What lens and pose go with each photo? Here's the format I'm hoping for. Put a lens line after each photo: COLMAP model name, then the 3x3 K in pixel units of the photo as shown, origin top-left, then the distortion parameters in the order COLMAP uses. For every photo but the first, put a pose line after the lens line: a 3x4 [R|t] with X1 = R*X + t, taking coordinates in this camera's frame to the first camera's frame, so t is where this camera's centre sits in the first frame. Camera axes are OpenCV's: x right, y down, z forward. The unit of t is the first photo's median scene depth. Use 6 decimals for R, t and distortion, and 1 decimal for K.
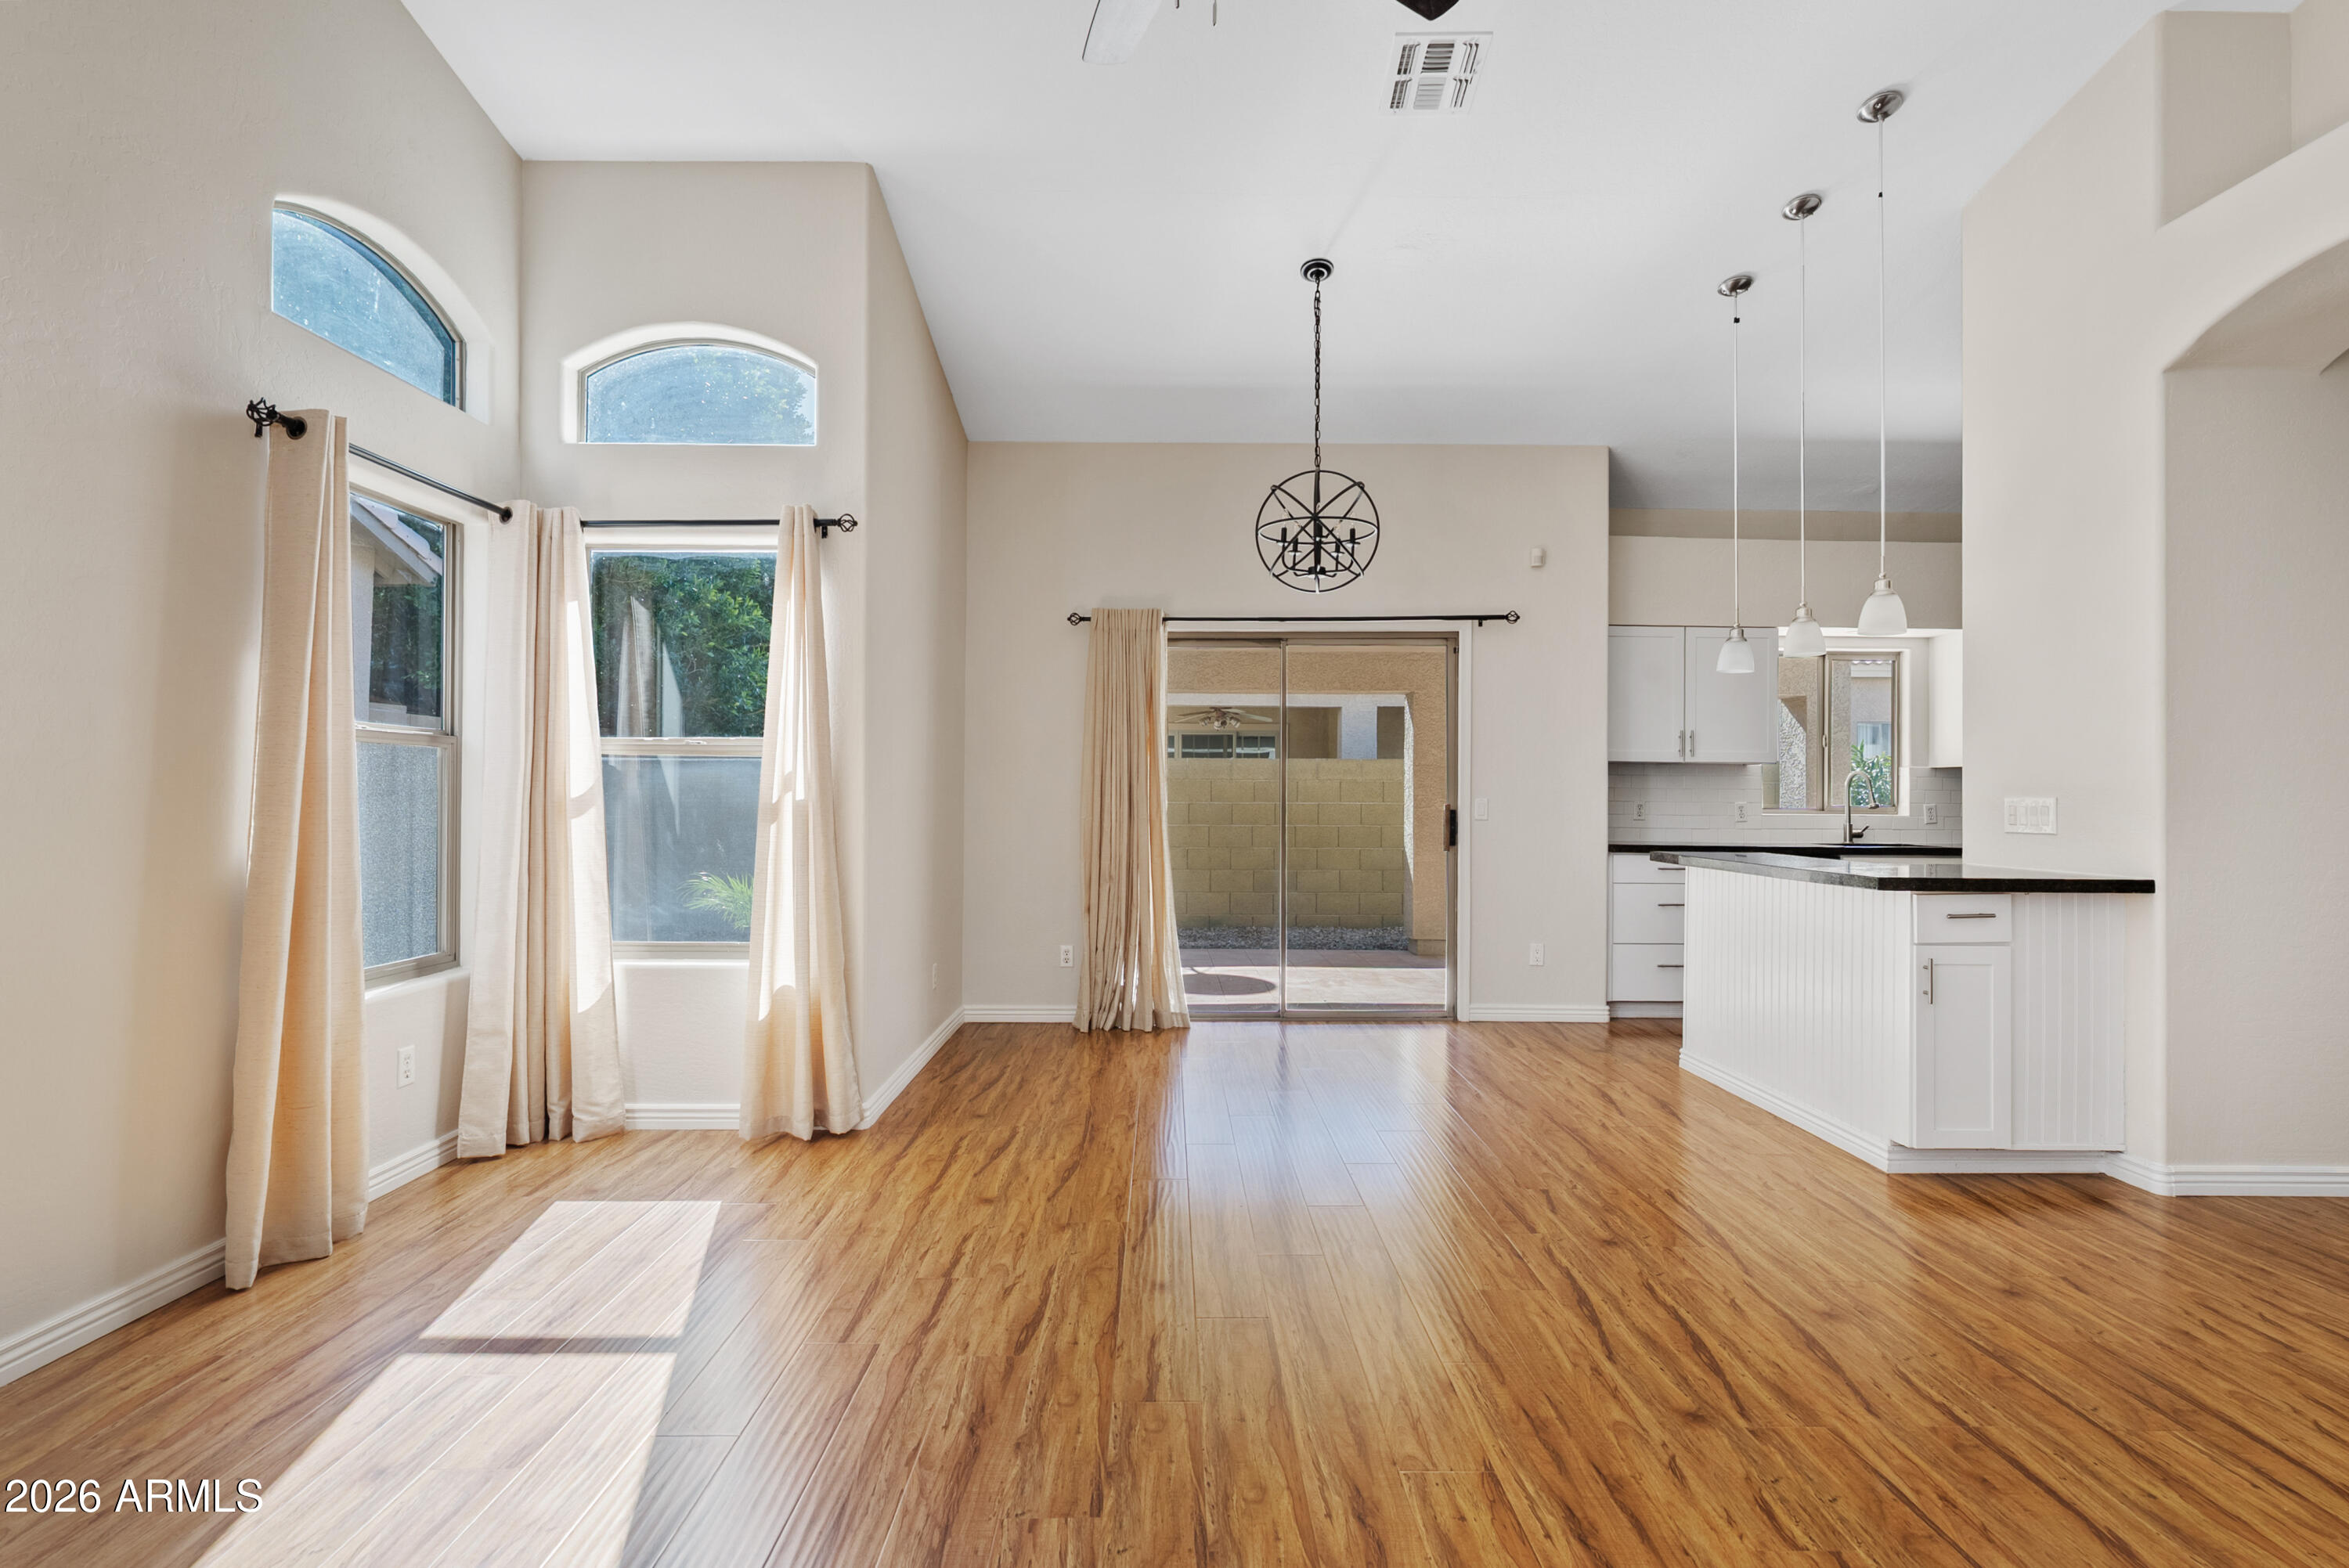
lens RADIAL K [[1080.0, 0, 1185.2], [0, 1080.0, 791.7], [0, 0, 1]] dist [-0.008471, 0.001409]
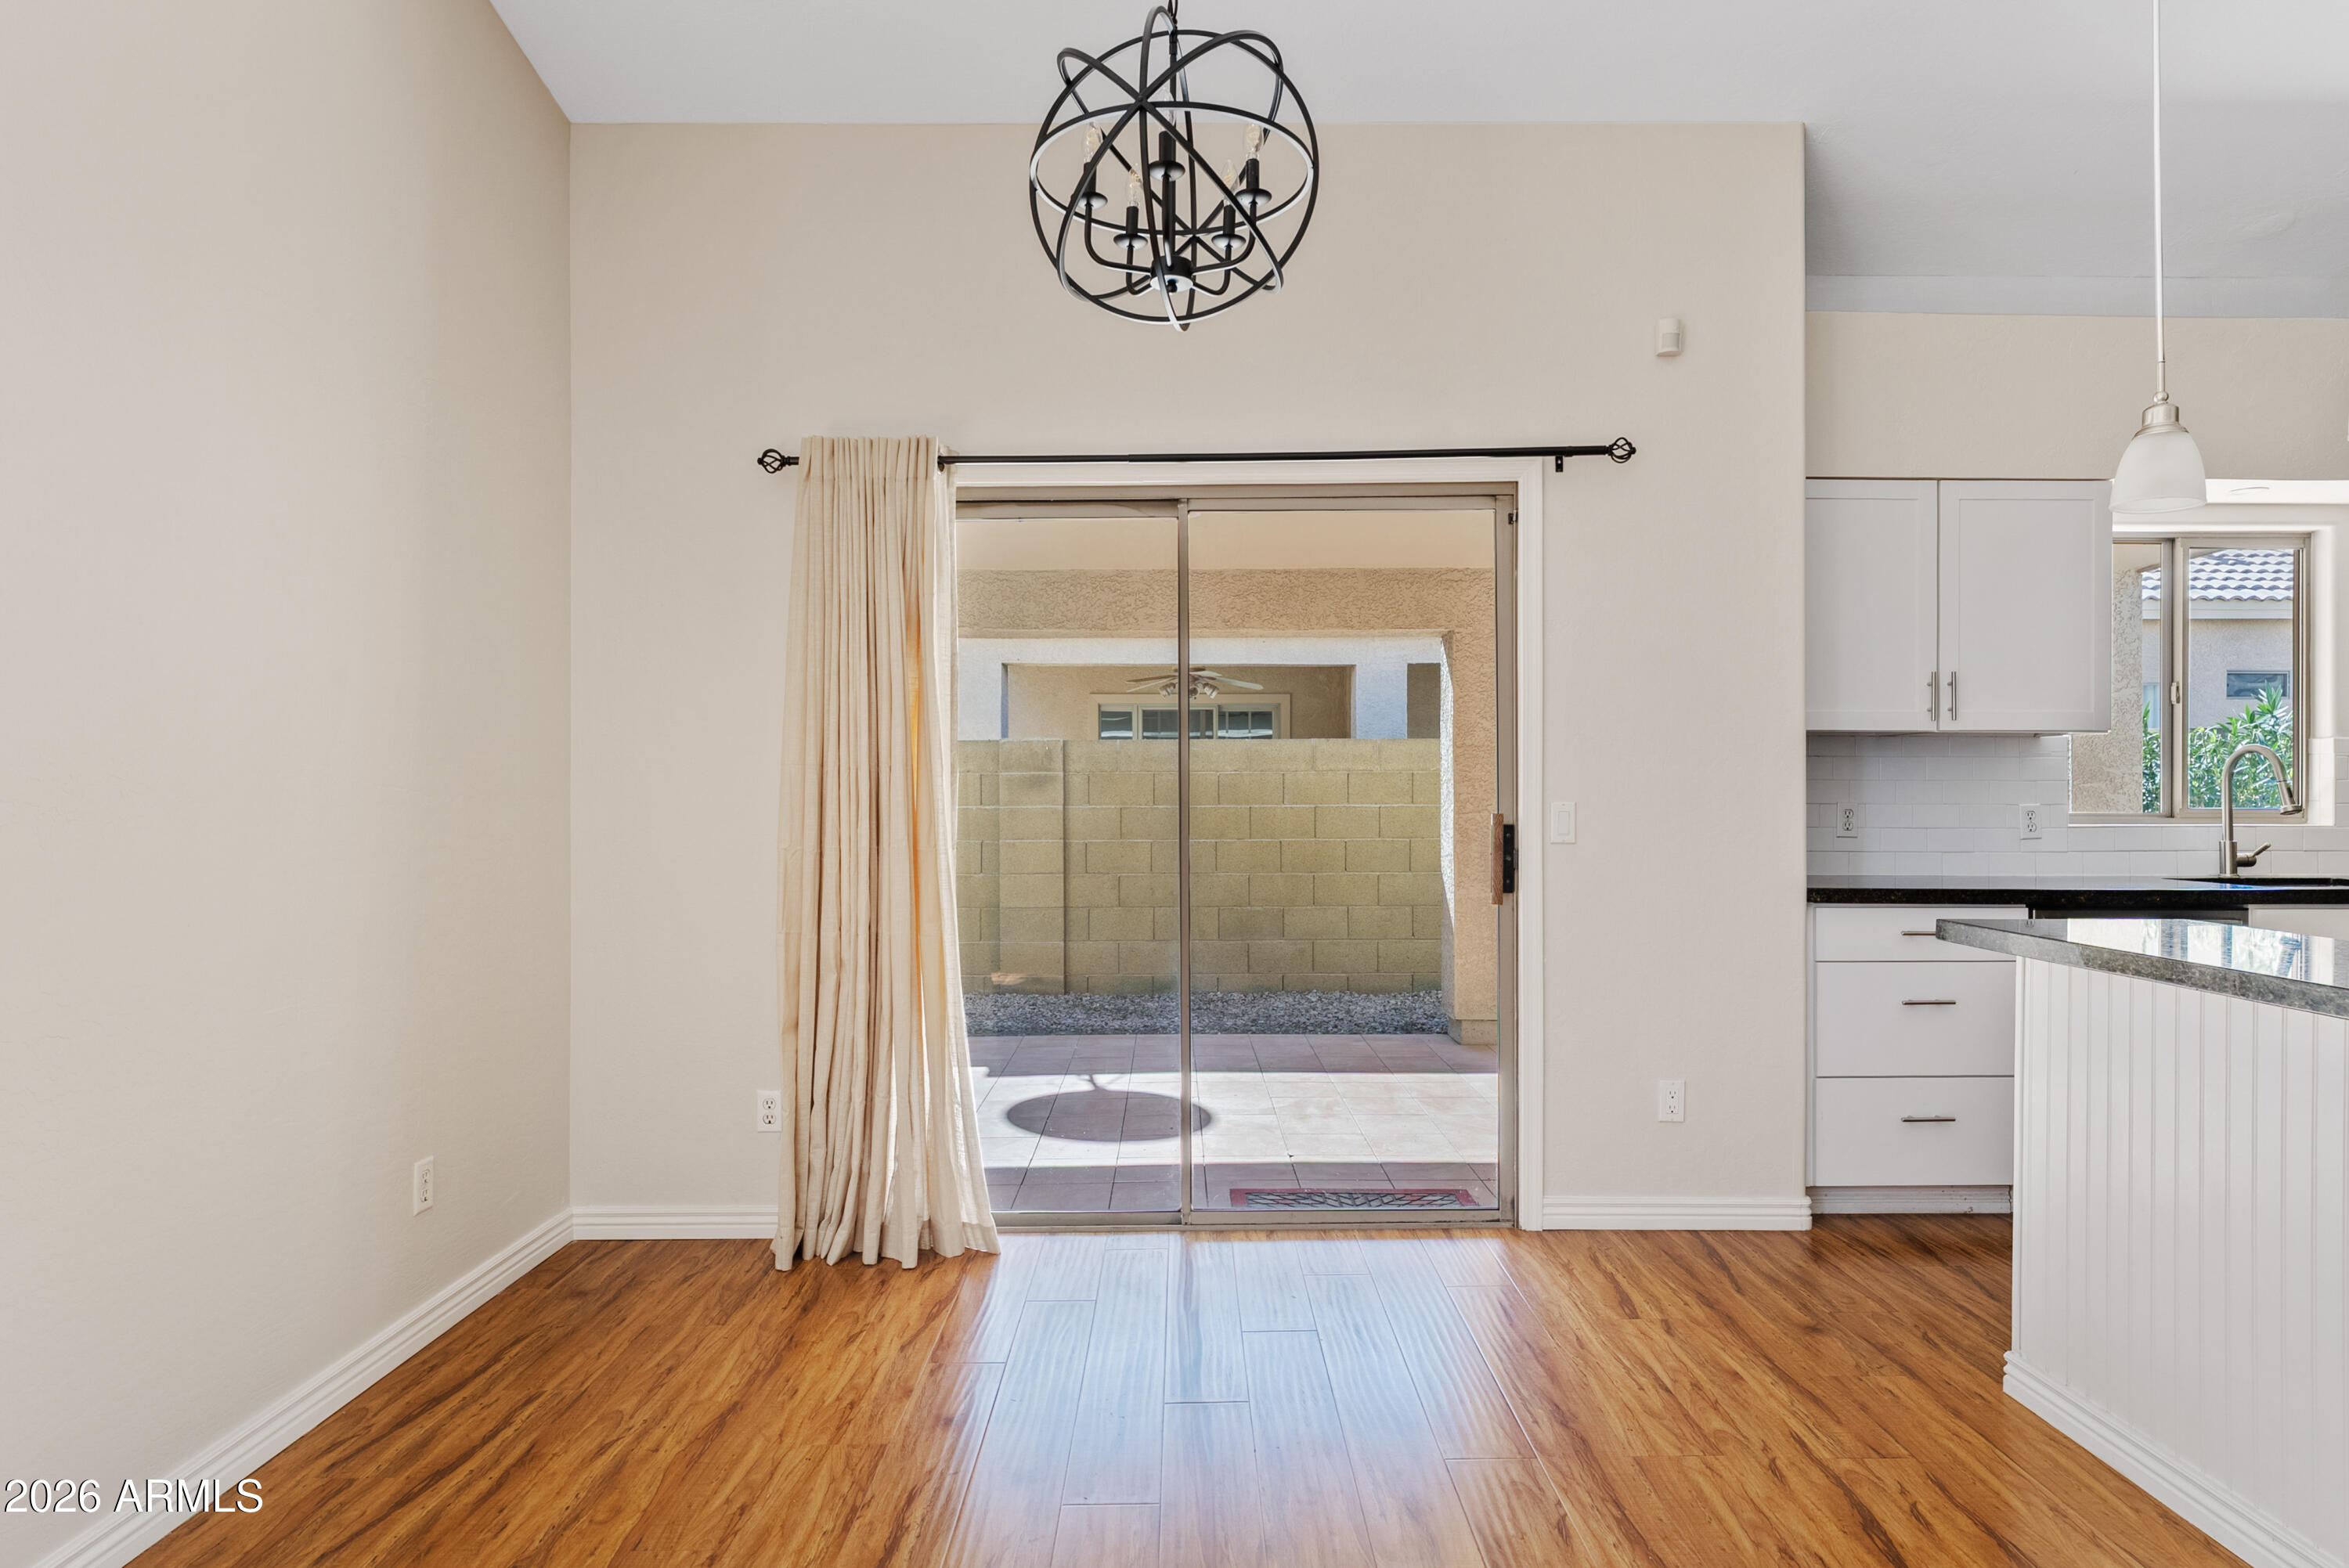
lens RADIAL K [[1274.2, 0, 1201.3], [0, 1274.2, 797.5], [0, 0, 1]] dist [0.000243, 0.000180]
pose [[0.999955, -0.007802, -0.005450, 0.101428], [0.007844, 0.999940, 0.007685, -0.001850], [0.005390, -0.007728, 0.999956, 0.377549]]
